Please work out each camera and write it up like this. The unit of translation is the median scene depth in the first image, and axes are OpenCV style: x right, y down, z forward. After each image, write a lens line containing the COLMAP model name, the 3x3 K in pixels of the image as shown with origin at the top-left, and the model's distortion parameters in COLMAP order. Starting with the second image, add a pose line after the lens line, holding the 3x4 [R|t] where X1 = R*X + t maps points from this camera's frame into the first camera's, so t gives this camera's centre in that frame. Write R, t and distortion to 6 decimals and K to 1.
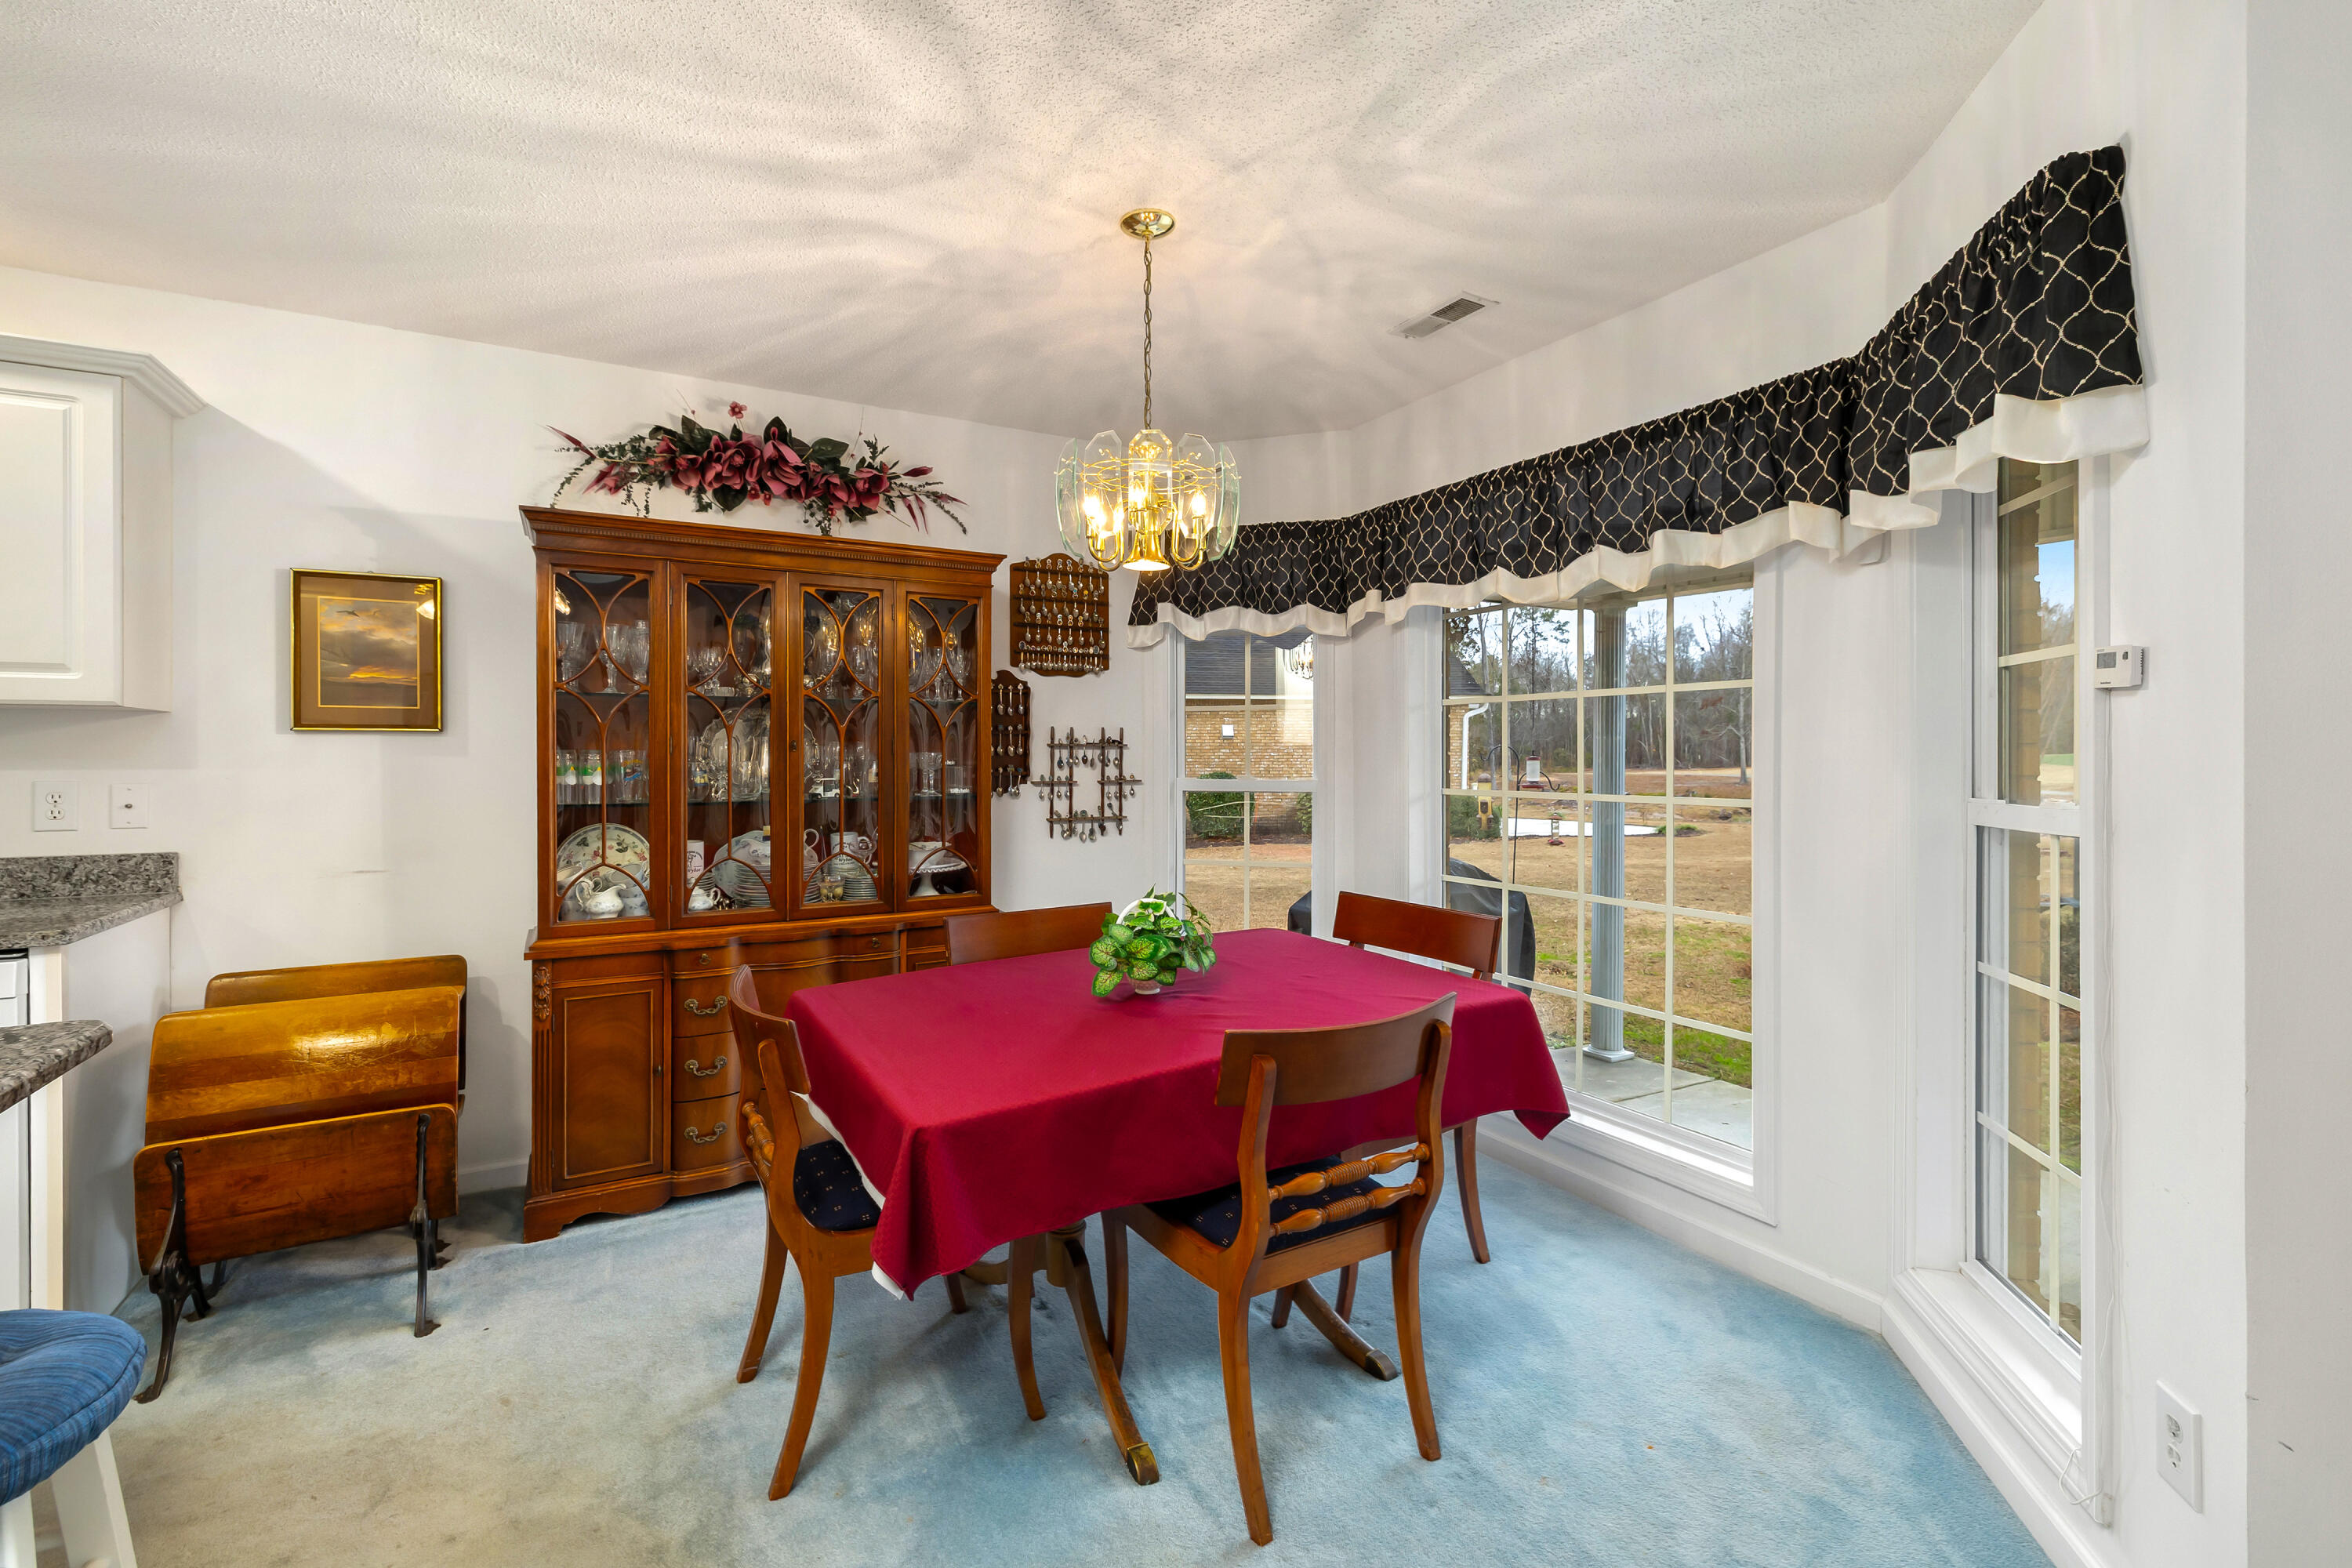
lens RADIAL K [[1033.9, 0, 1170.5], [0, 1033.9, 772.8], [0, 0, 1]] dist [-0.029621, 0.000248]
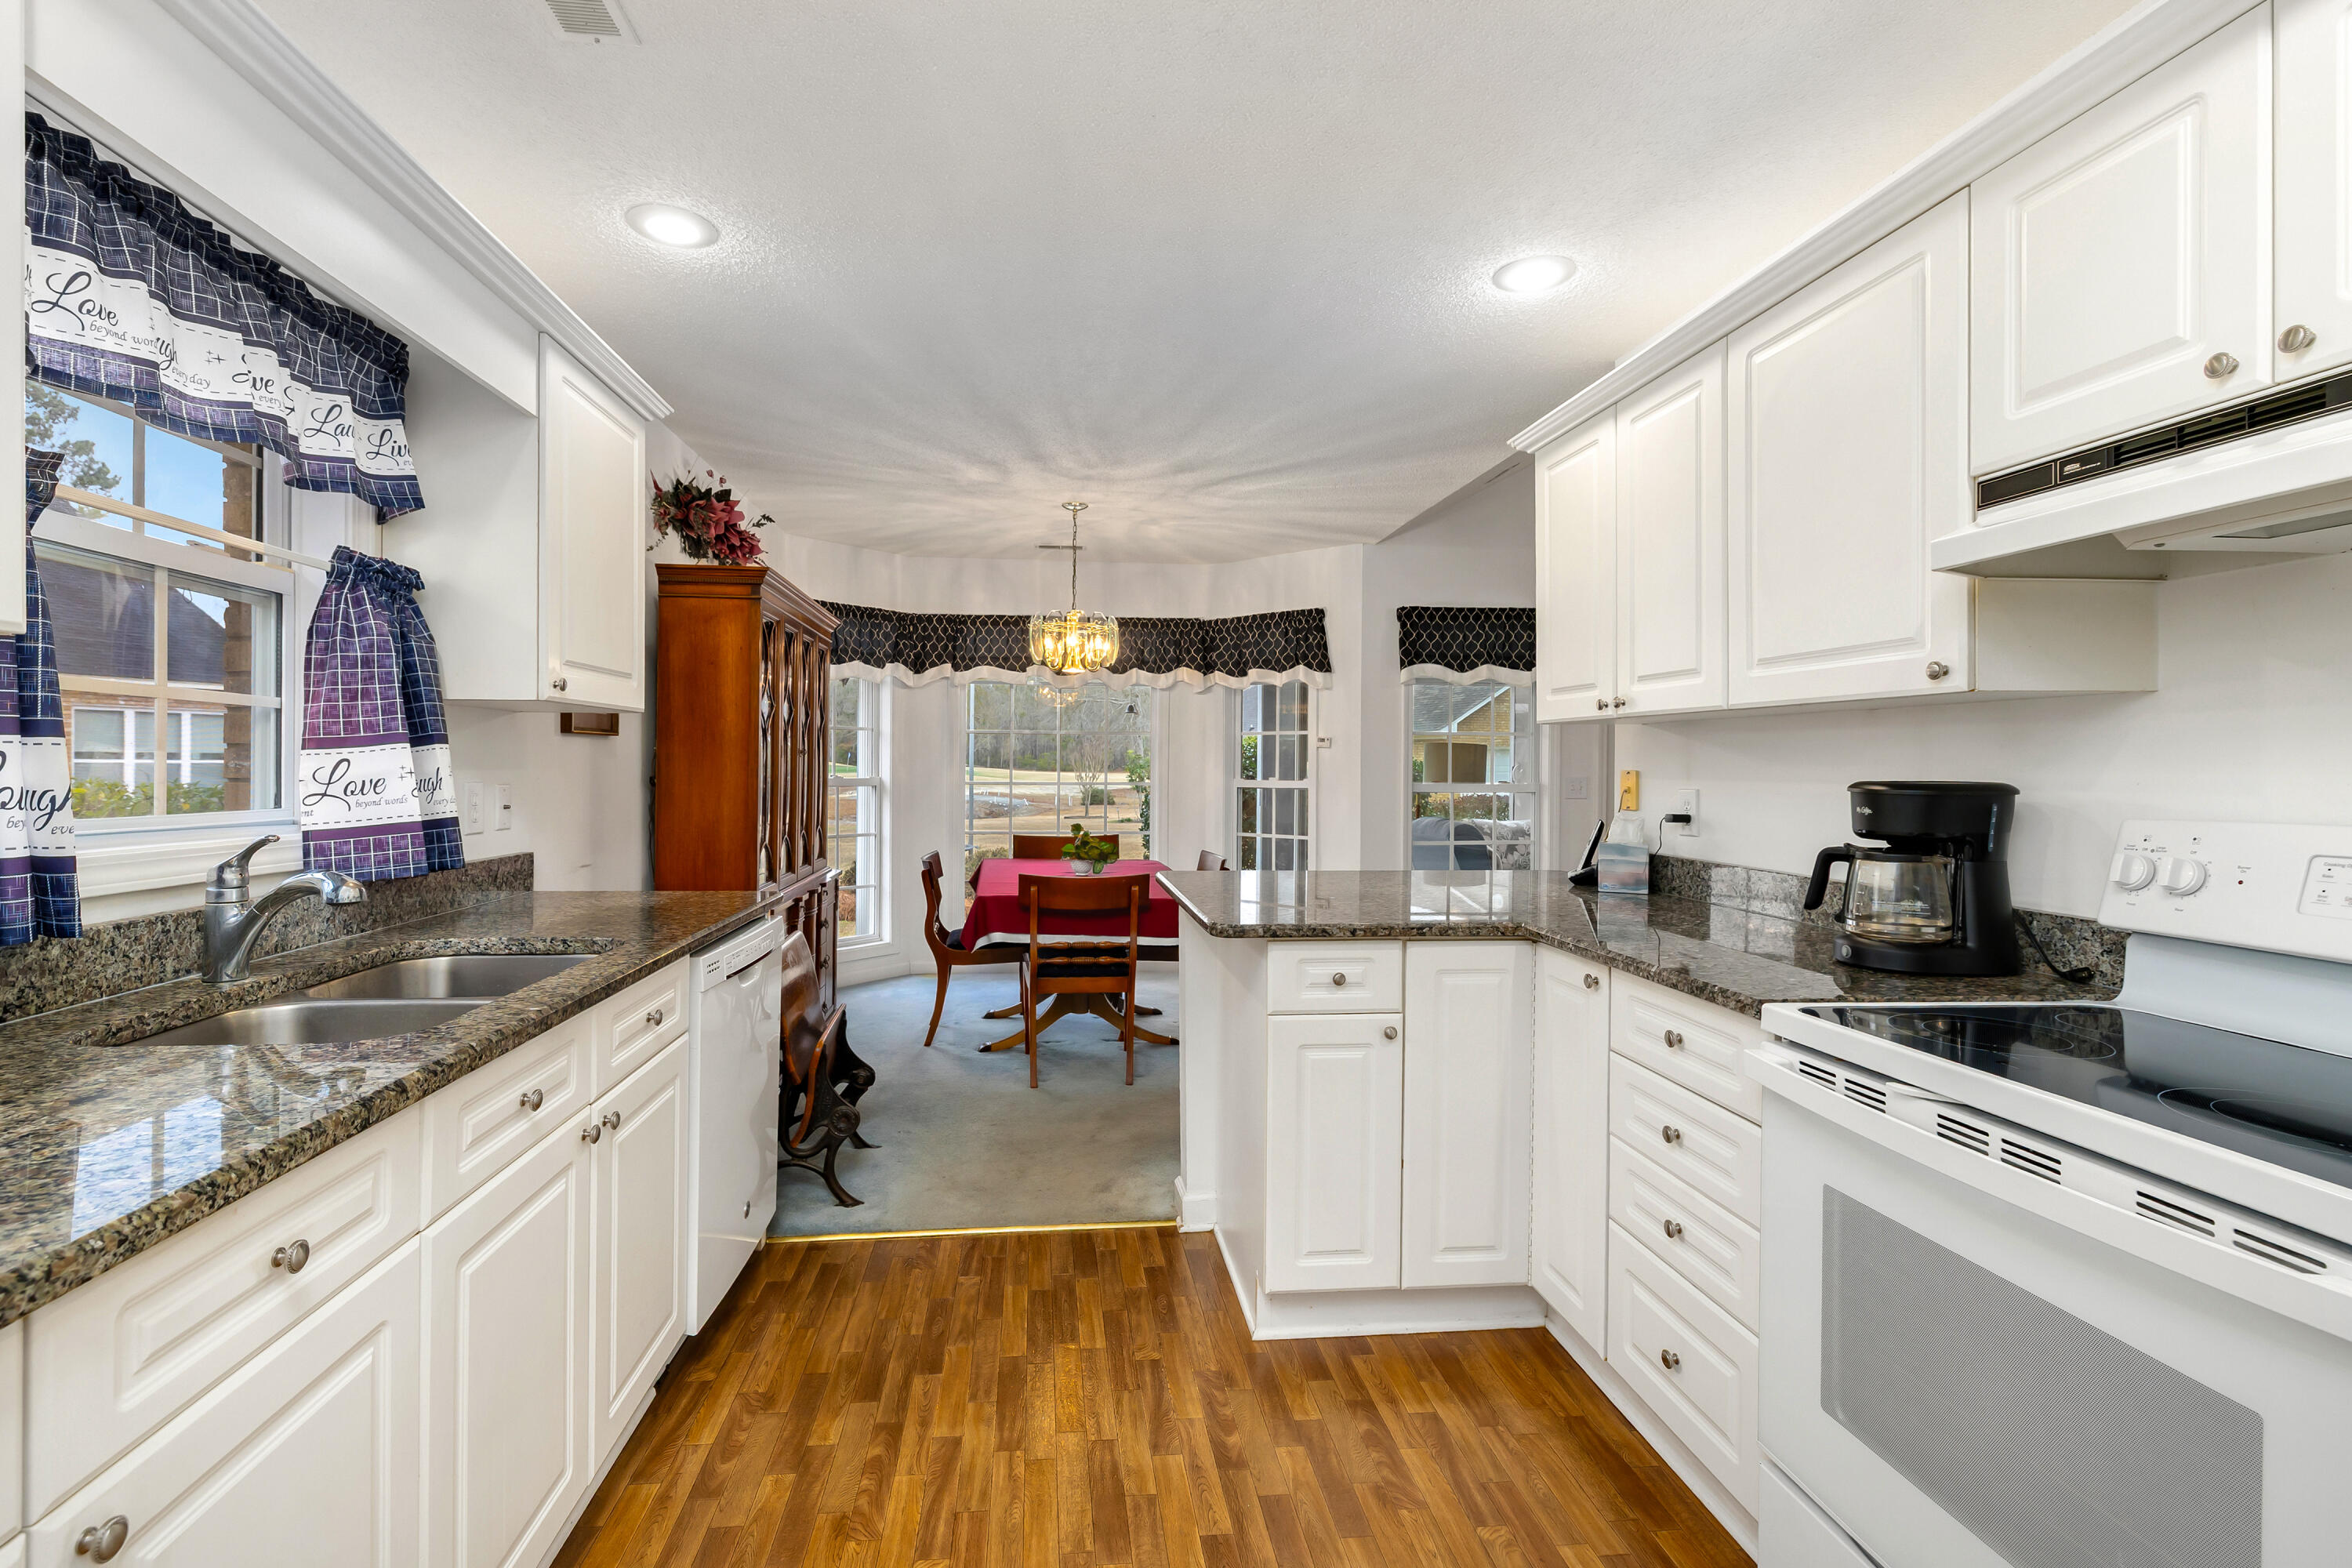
lens RADIAL K [[1033.9, 0, 1170.5], [0, 1033.9, 772.8], [0, 0, 1]] dist [-0.029621, 0.000248]
pose [[0.379017, 0.002883, 0.925385, -1.865679], [-0.004322, 0.999990, -0.001345, 0.003127], [-0.925380, -0.003490, 0.379025, 0.031883]]
